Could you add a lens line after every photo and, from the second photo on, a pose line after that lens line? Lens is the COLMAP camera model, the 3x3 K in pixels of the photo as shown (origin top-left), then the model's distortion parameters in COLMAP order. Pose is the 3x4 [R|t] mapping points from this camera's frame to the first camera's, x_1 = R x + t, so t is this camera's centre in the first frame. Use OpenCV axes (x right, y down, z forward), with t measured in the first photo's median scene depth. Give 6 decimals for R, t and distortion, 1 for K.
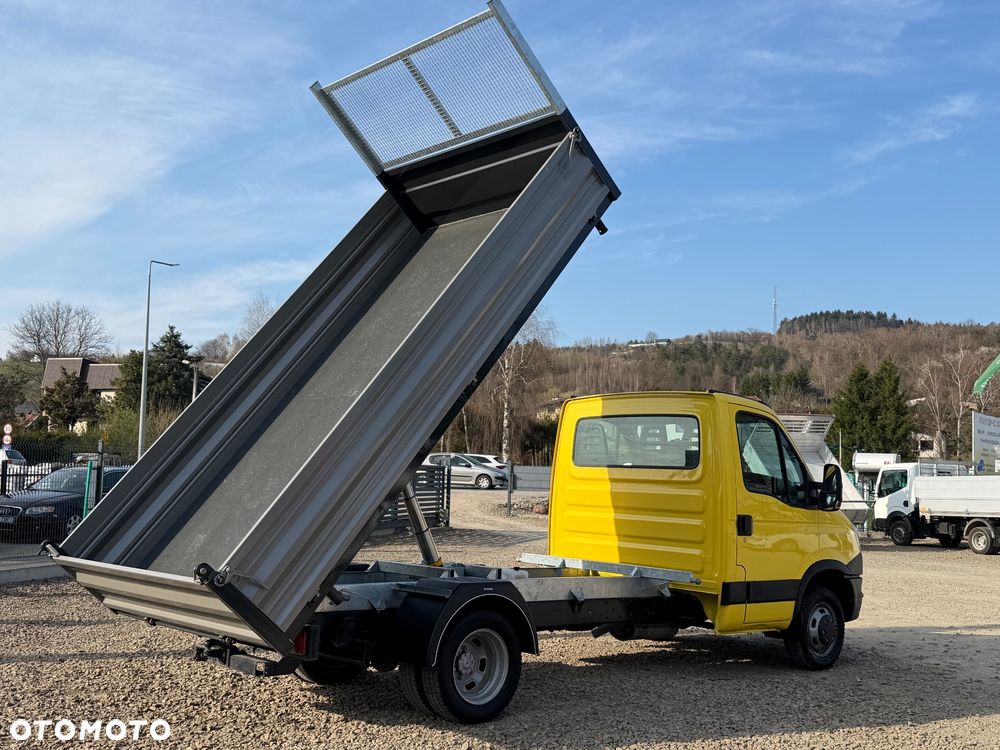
lens RADIAL K [[1069.5, 0, 513.3], [0, 1069.5, 311.7], [0, 0, 1]] dist [0.052618, -0.031400]
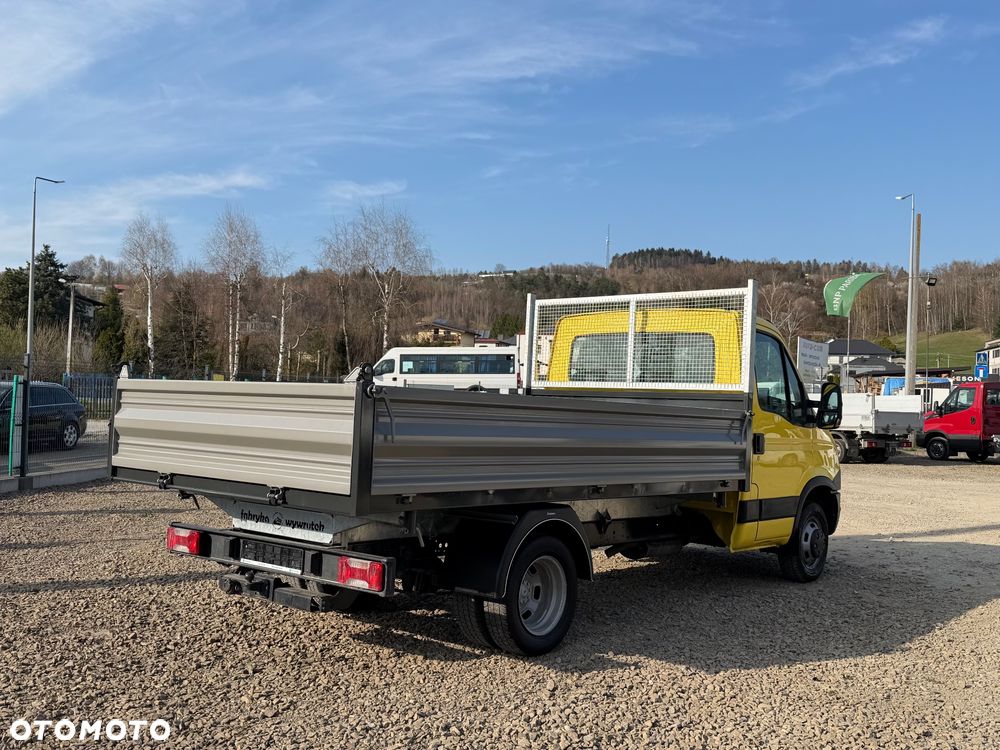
lens RADIAL K [[978.2, 0, 500.0], [0, 978.2, 375.0], [0, 0, 1]] dist [0.121359, -0.244790]
pose [[0.991342, 0.005689, 0.131180, -0.097084], [-0.023065, 0.991072, 0.131318, 0.015893], [-0.129261, -0.133207, 0.982623, 0.104480]]
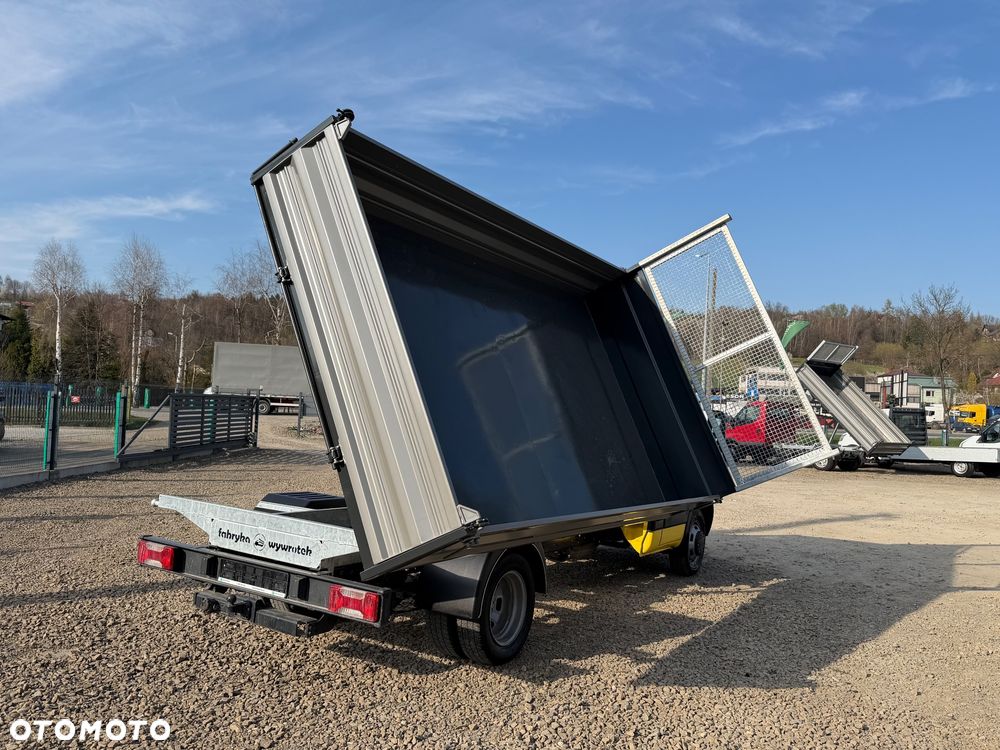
lens RADIAL K [[816.4, 0, 490.3], [0, 816.4, 399.4], [0, 0, 1]] dist [0.004561, -0.006632]
pose [[0.958454, 0.014866, 0.284858, -0.141926], [-0.056813, 0.988581, 0.139567, 0.019165], [-0.279531, -0.149952, 0.948355, 0.173435]]
